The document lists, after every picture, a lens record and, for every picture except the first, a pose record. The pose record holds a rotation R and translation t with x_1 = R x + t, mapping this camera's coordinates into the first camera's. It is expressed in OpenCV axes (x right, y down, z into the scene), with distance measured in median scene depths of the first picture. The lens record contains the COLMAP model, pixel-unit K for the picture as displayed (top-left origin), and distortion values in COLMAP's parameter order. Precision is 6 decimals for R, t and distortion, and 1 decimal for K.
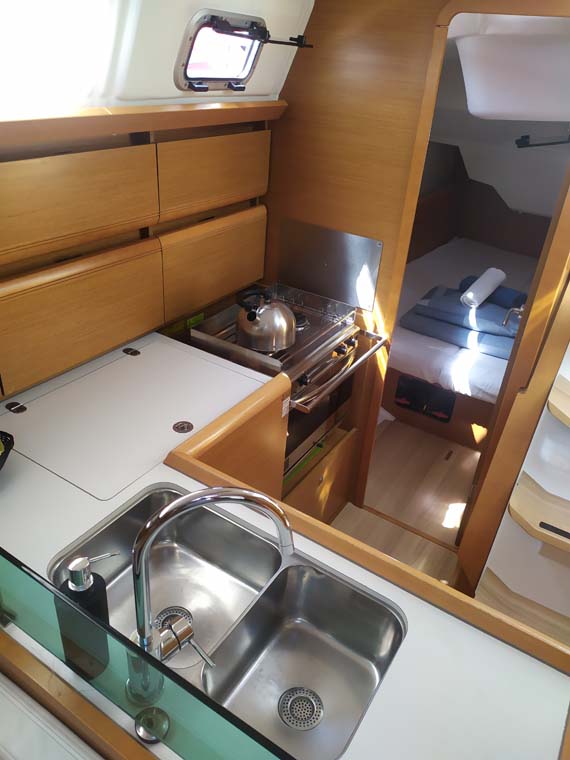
lens RADIAL K [[534.6, 0, 283.5], [0, 534.6, 405.2], [0, 0, 1]] dist [0.001493, 0.000247]
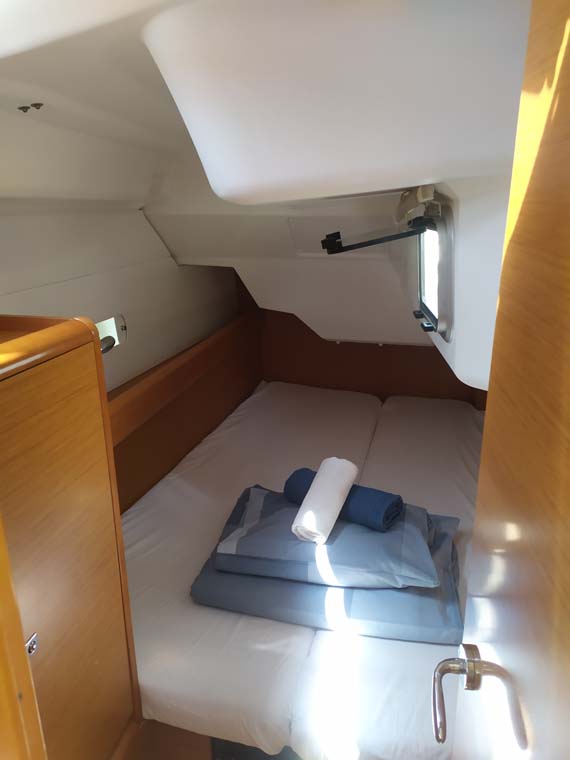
lens RADIAL K [[549.6, 0, 285.0], [0, 549.6, 380.0], [0, 0, 1]] dist [0.002316, 0.000150]
pose [[0.935338, -0.166824, 0.311948, 0.182101], [0.243318, 0.943490, -0.224997, -0.217643], [-0.256785, 0.286351, 0.923073, 0.467865]]
